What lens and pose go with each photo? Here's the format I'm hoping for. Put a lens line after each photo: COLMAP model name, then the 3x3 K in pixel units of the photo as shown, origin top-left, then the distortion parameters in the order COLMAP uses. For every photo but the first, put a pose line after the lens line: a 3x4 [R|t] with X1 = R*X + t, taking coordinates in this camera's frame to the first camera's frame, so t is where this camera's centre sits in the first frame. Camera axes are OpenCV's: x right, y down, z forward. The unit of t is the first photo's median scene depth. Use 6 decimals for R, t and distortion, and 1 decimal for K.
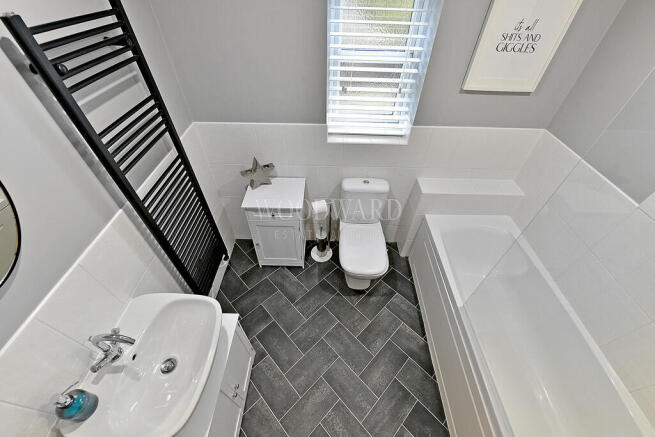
lens RADIAL K [[261.0, 0, 330.5], [0, 261.0, 218.6], [0, 0, 1]] dist [-0.007835, -0.000787]
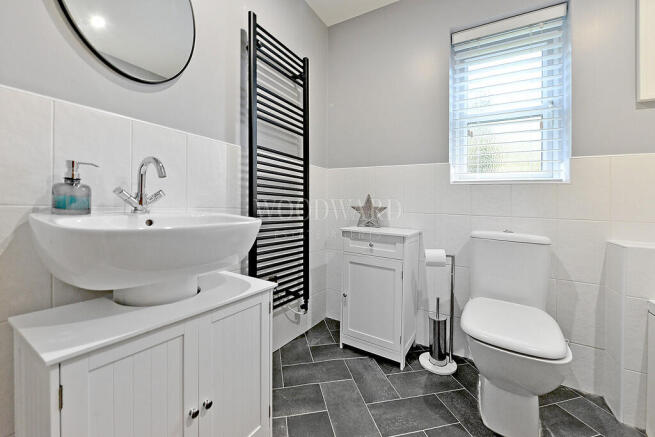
lens RADIAL K [[261.0, 0, 332.6], [0, 261.0, 214.8], [0, 0, 1]] dist [-0.007835, -0.000787]
pose [[0.863715, -0.010979, -0.503861, 0.074370], [-0.347778, 0.710594, -0.611643, 0.396947], [0.364755, 0.703517, 0.609932, 0.340441]]
